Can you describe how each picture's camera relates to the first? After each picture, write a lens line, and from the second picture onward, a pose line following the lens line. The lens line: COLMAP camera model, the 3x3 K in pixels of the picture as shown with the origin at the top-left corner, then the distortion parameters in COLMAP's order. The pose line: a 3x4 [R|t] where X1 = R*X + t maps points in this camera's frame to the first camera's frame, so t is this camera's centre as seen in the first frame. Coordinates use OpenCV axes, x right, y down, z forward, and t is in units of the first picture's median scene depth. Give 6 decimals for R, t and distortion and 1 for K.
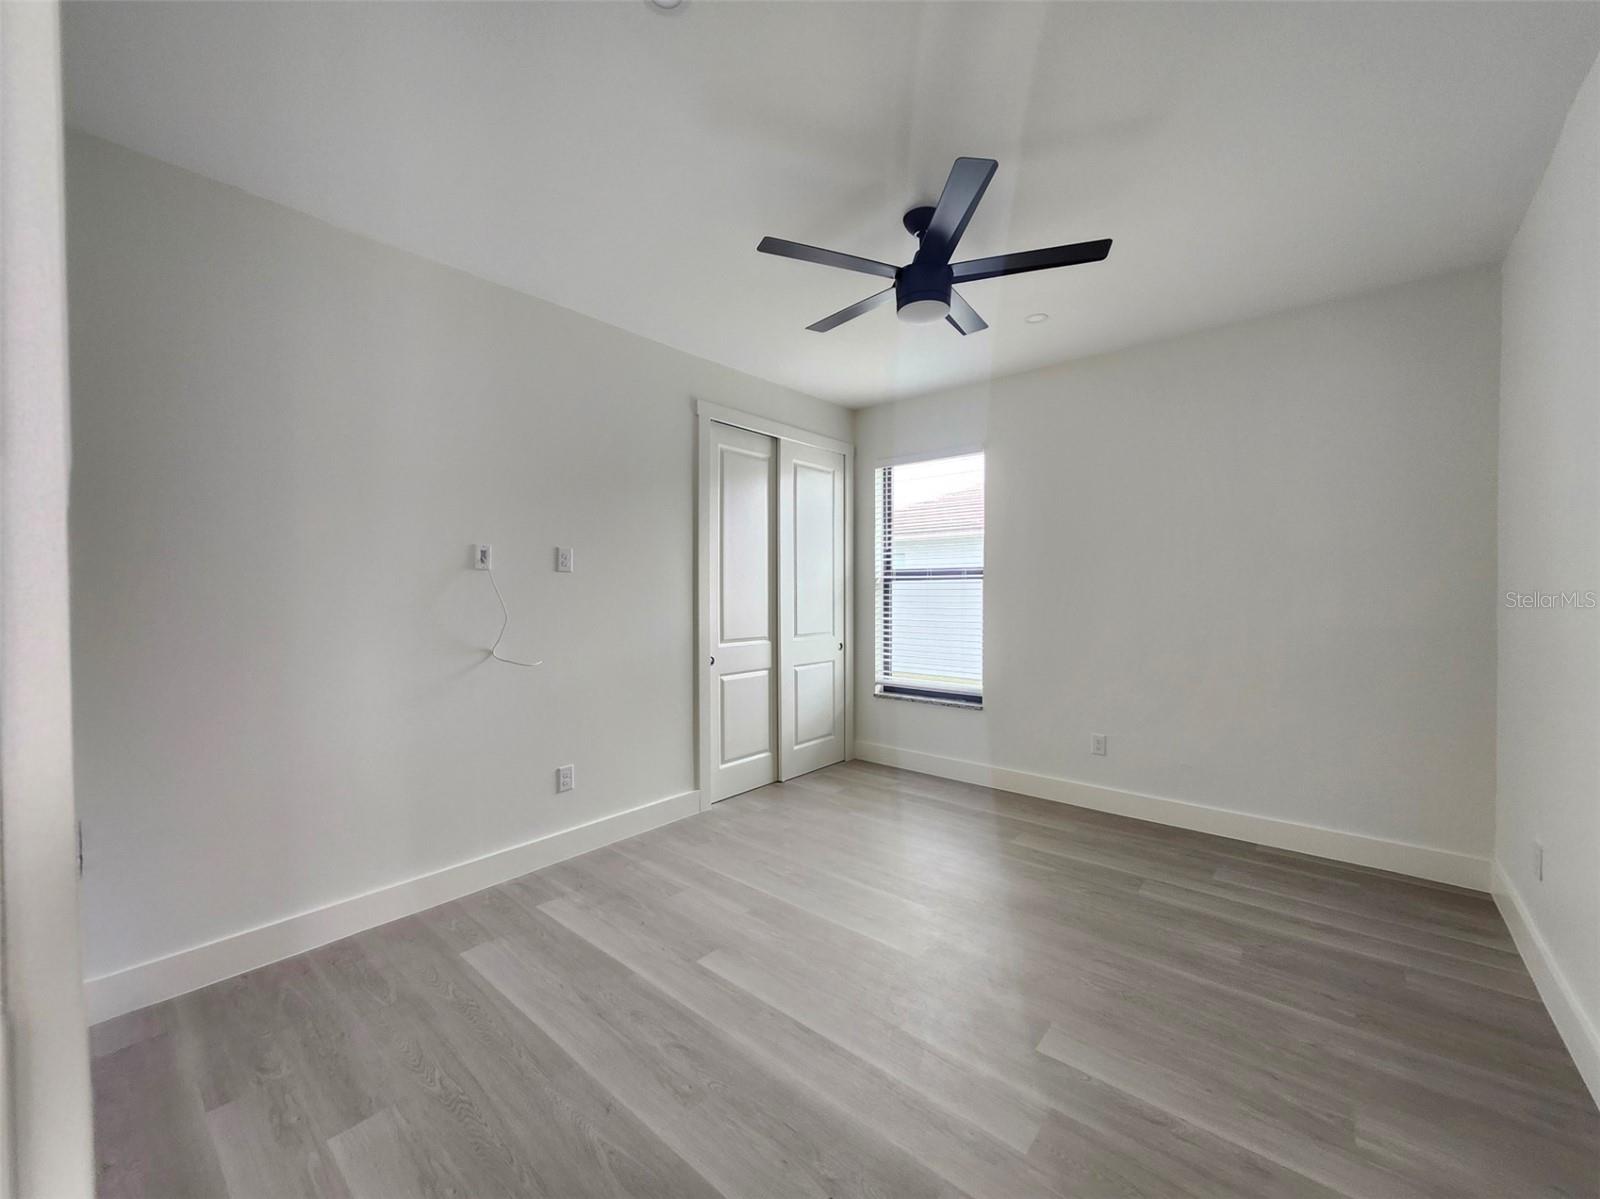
lens RADIAL K [[630.4, 0, 793.7], [0, 630.4, 600.6], [0, 0, 1]] dist [-0.002854, -0.000378]
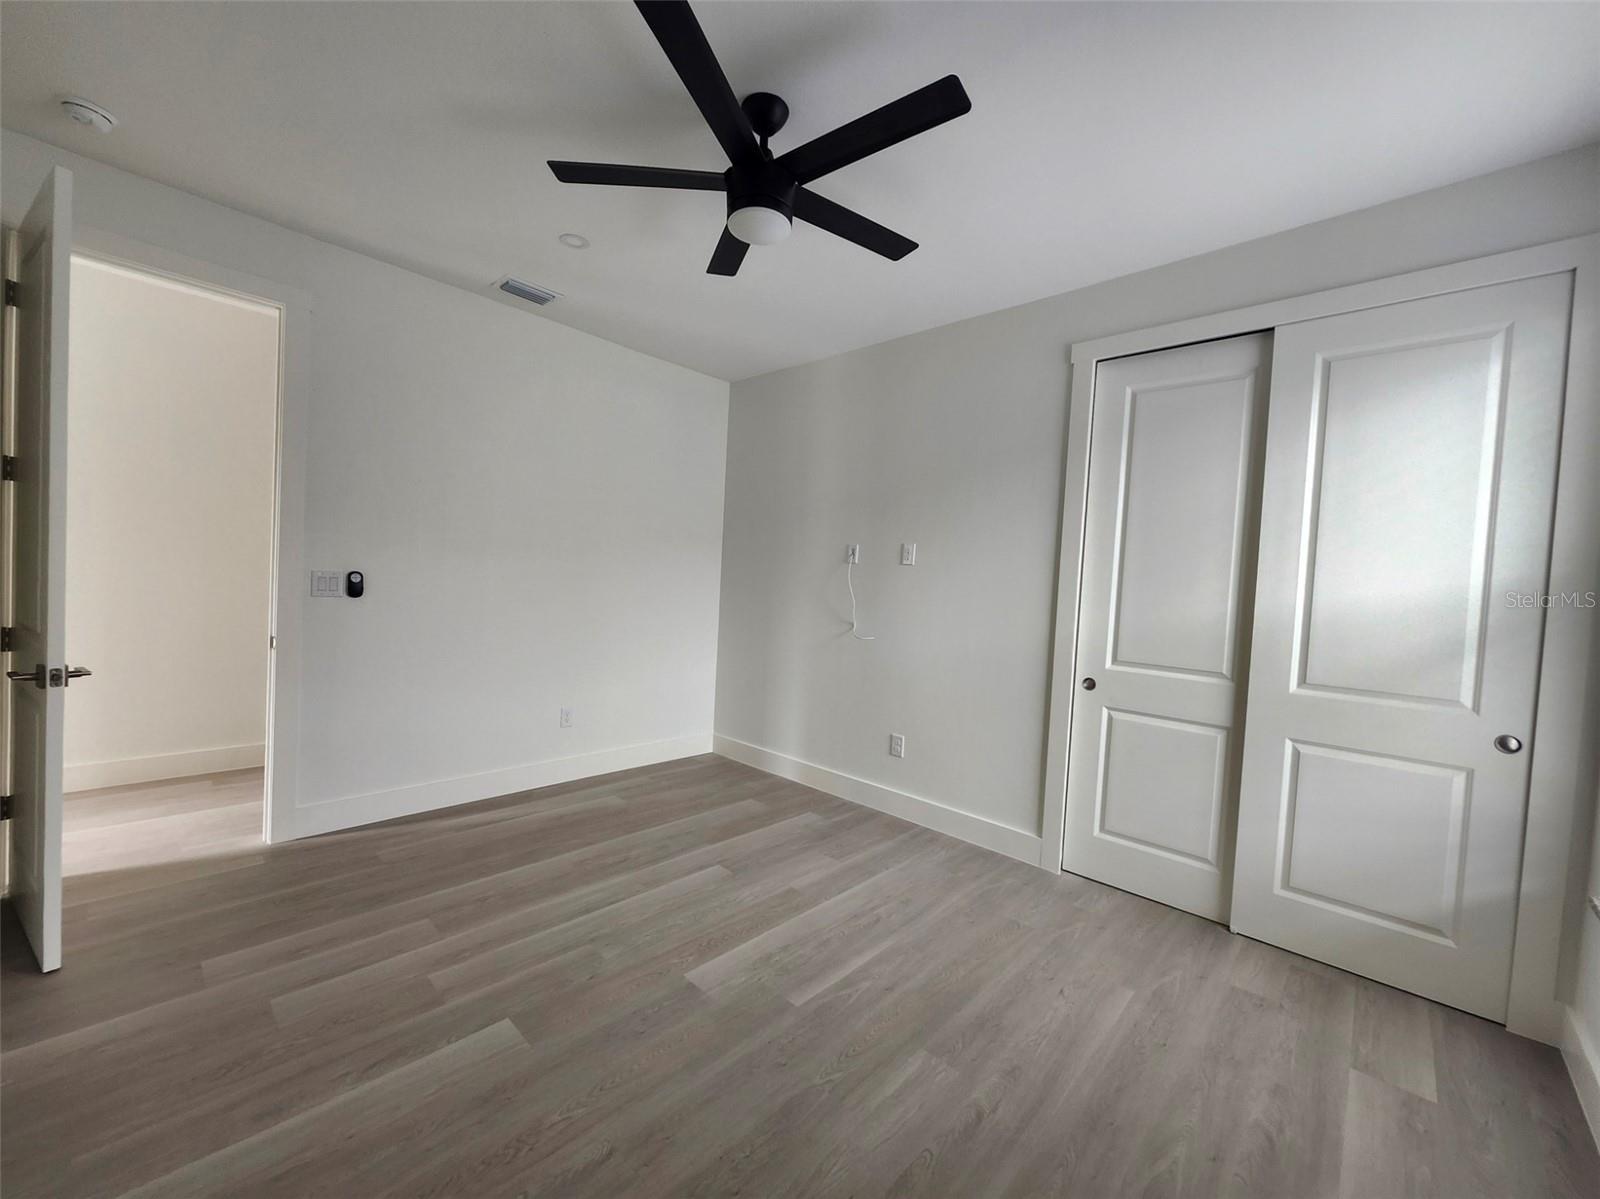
lens RADIAL K [[630.4, 0, 793.7], [0, 630.4, 600.6], [0, 0, 1]] dist [-0.002854, -0.000378]
pose [[-0.047269, 0.032895, -0.998340, 0.780734], [-0.068729, 0.996982, 0.036105, -0.007095], [0.996515, 0.070322, -0.044865, 0.848352]]
